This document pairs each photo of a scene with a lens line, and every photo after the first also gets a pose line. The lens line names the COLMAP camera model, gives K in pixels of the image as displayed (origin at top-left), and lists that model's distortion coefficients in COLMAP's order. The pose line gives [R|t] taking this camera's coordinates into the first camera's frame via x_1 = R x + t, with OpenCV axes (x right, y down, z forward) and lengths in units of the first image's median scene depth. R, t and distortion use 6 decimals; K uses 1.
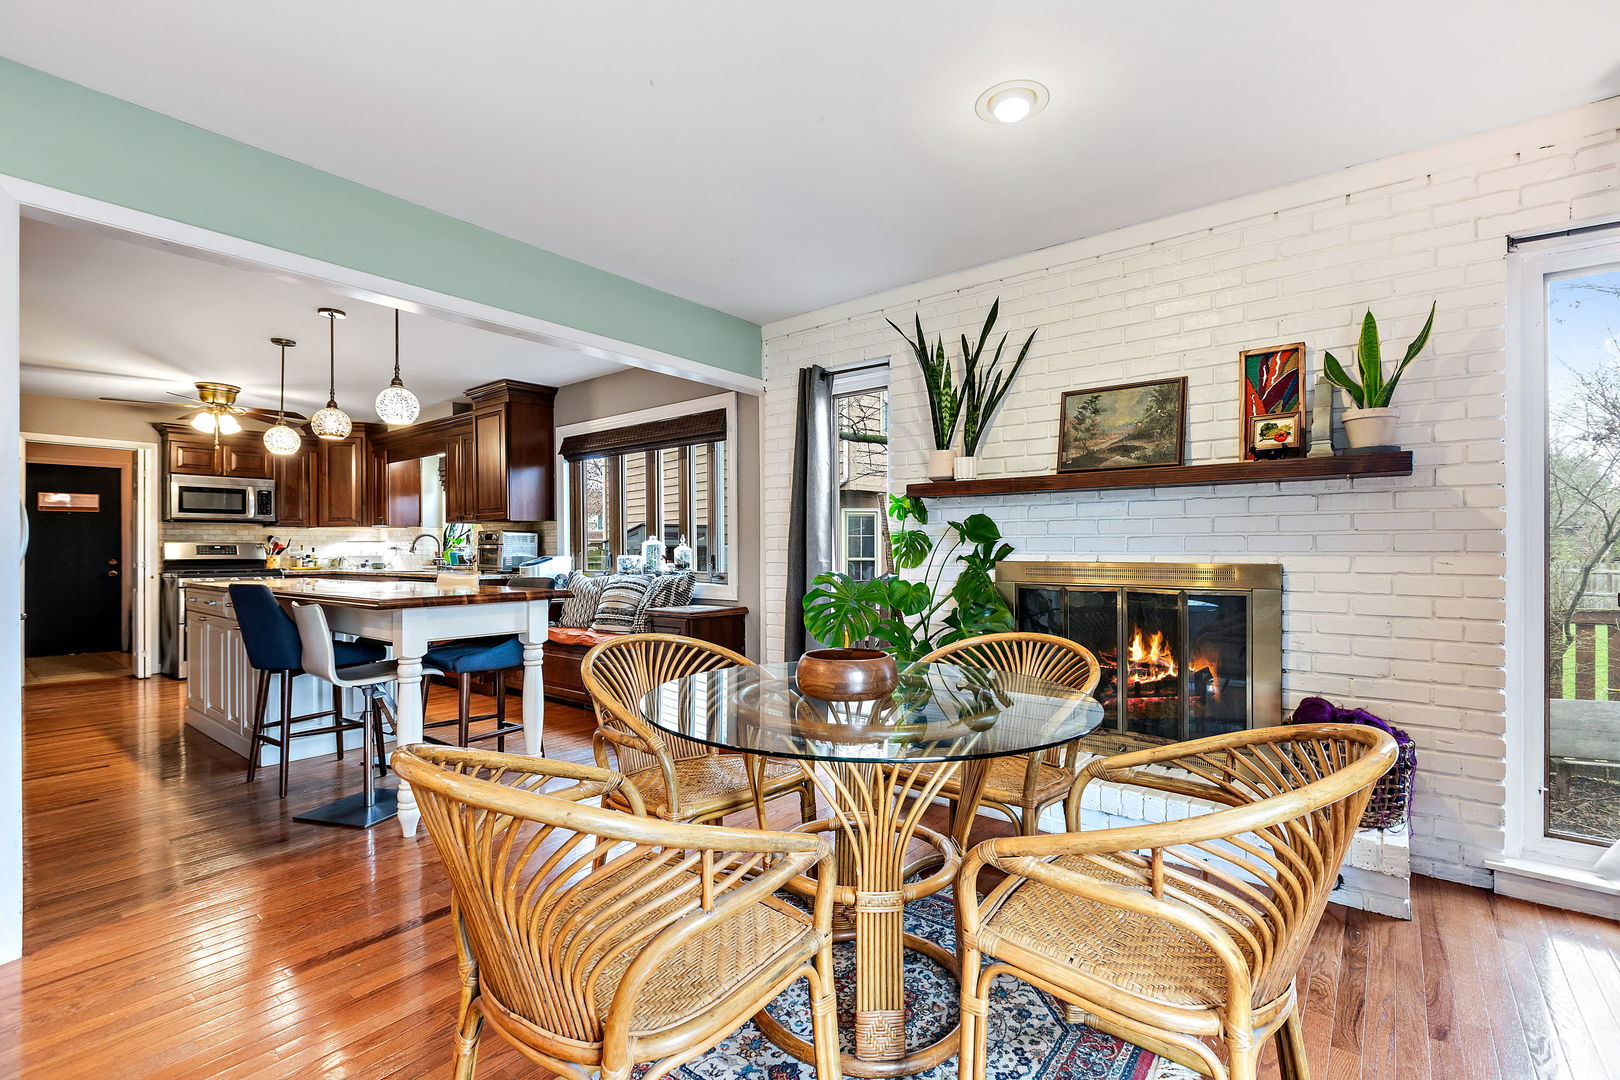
lens RADIAL K [[719.9, 0, 815.8], [0, 719.9, 543.2], [0, 0, 1]] dist [-0.001261, -0.001098]
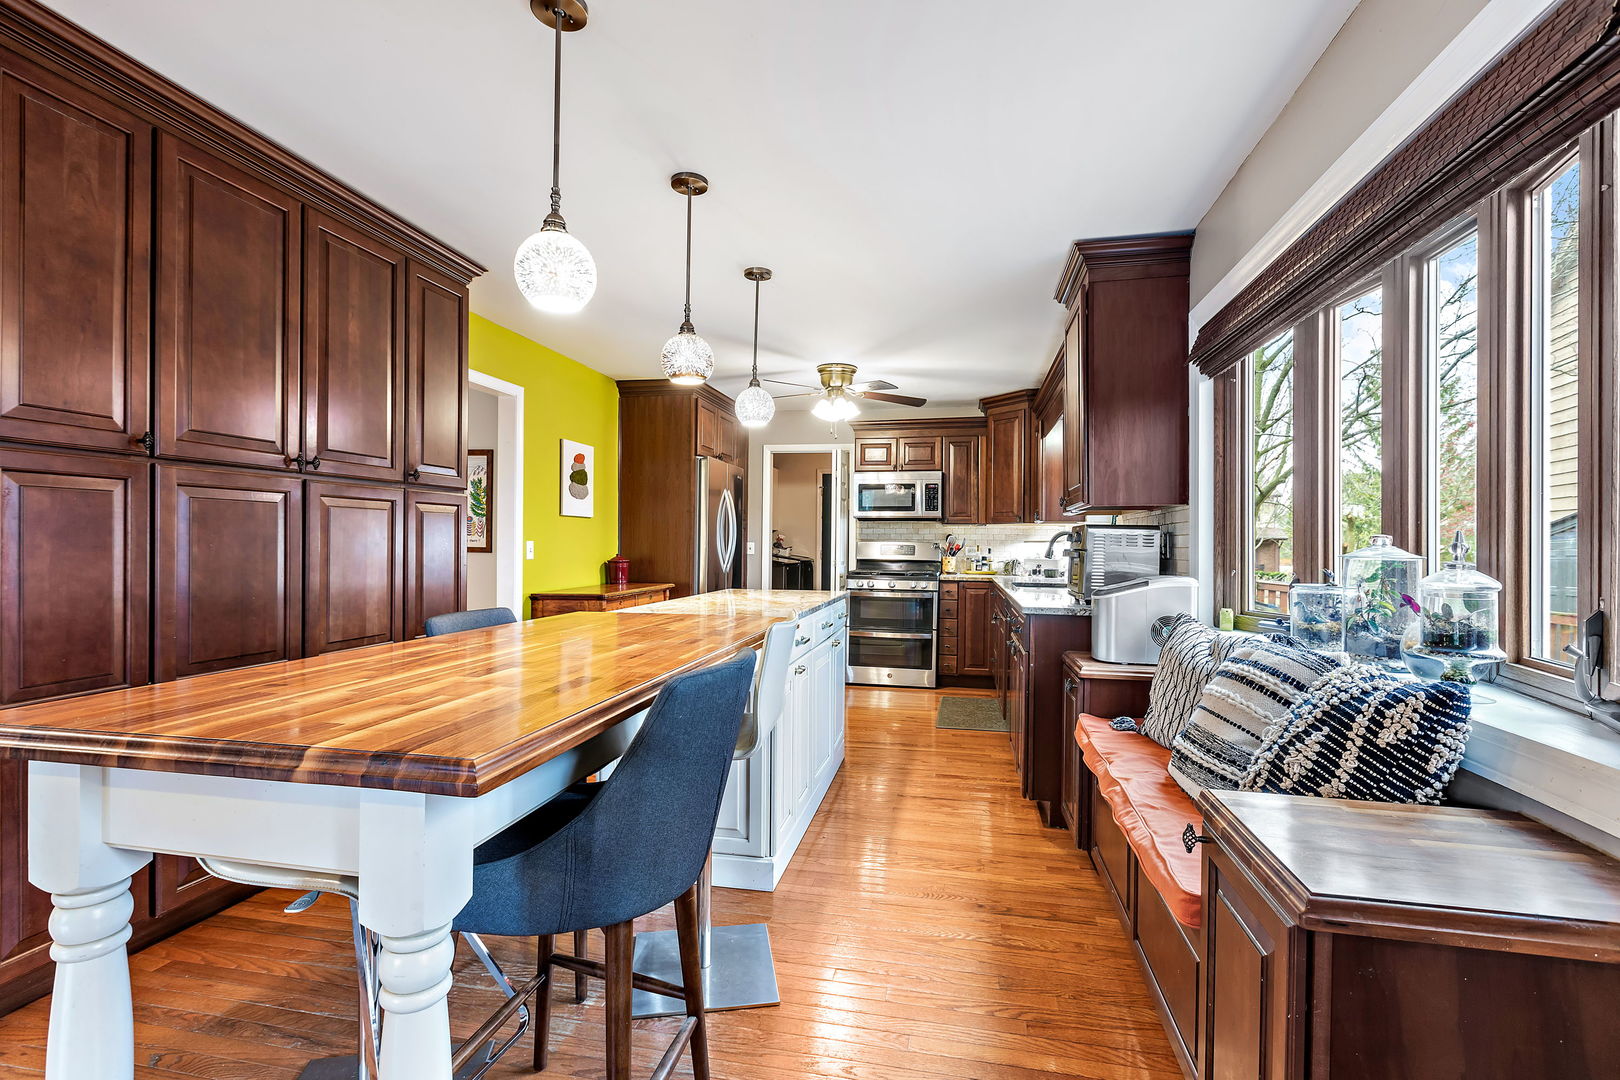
lens RADIAL K [[719.9, 0, 815.8], [0, 719.9, 543.2], [0, 0, 1]] dist [-0.001261, -0.001098]
pose [[0.444763, 0.009554, -0.895597, -0.036267], [-0.007115, 0.999949, 0.007134, -0.005879], [0.895620, 0.003199, 0.444808, 0.554970]]
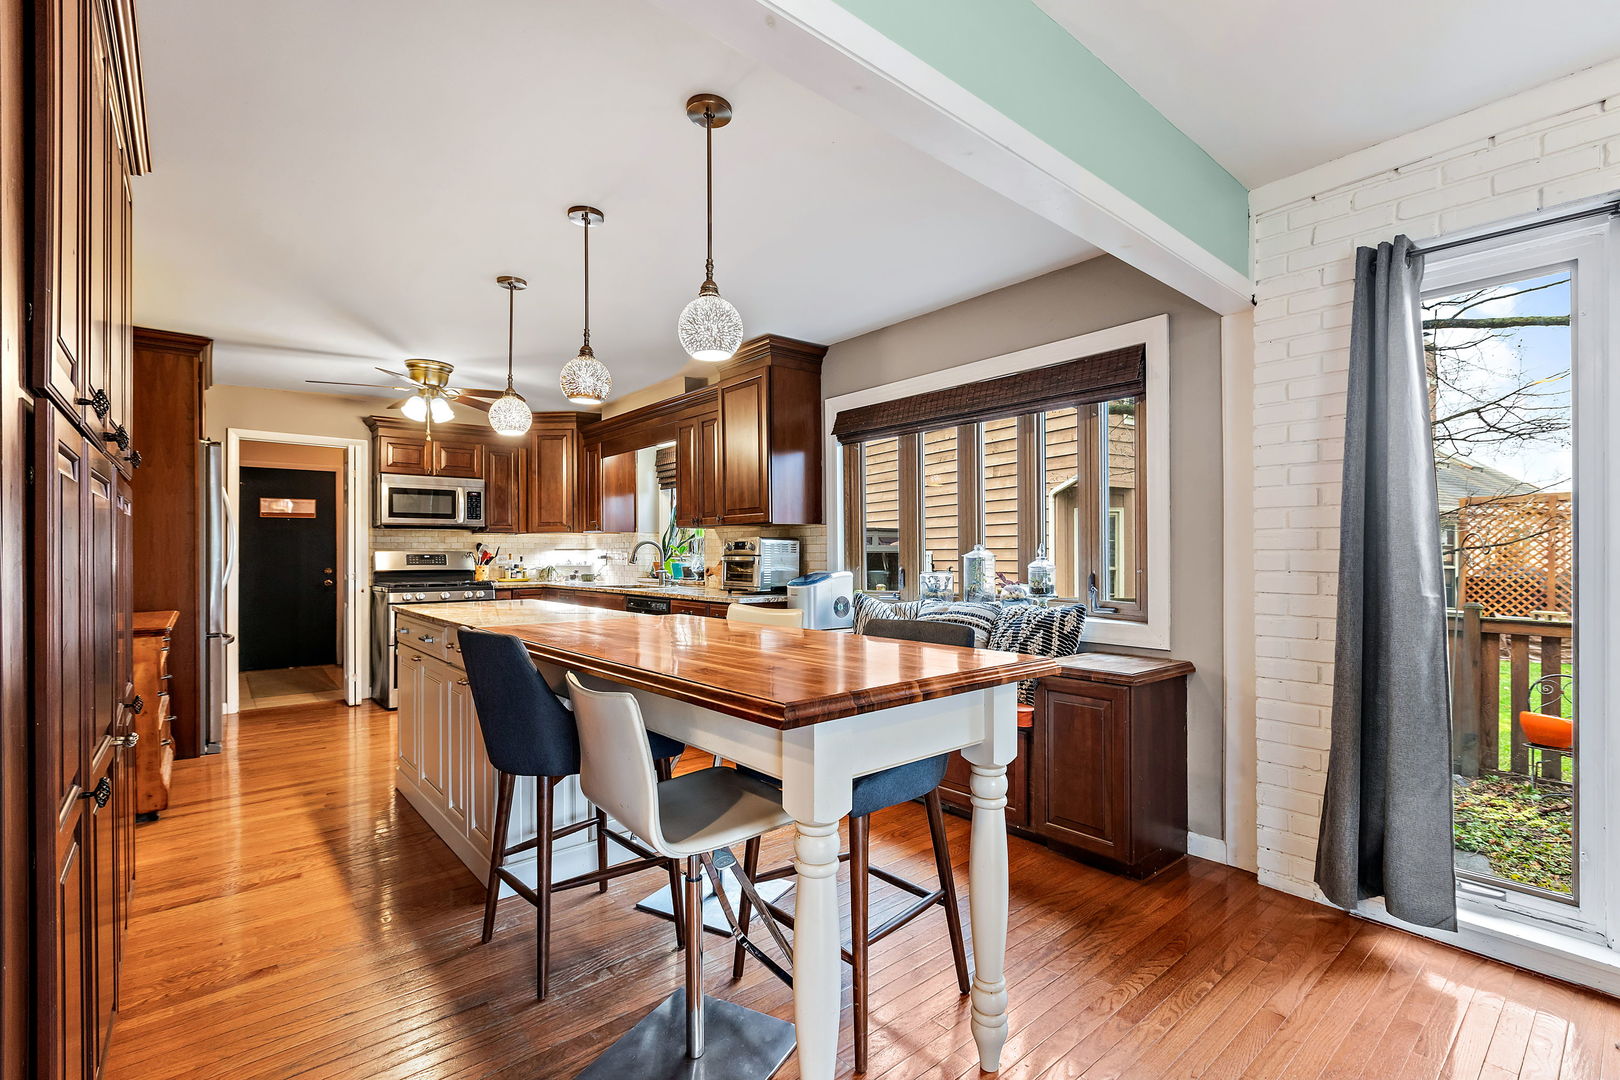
lens RADIAL K [[718.6, 0, 807.8], [0, 718.6, 545.8], [0, 0, 1]] dist [-0.000030, -0.000040]
pose [[0.980552, -0.000521, -0.196256, -0.230642], [0.000479, 1.000000, -0.000264, -0.008162], [0.196256, 0.000165, 0.980553, 0.260604]]
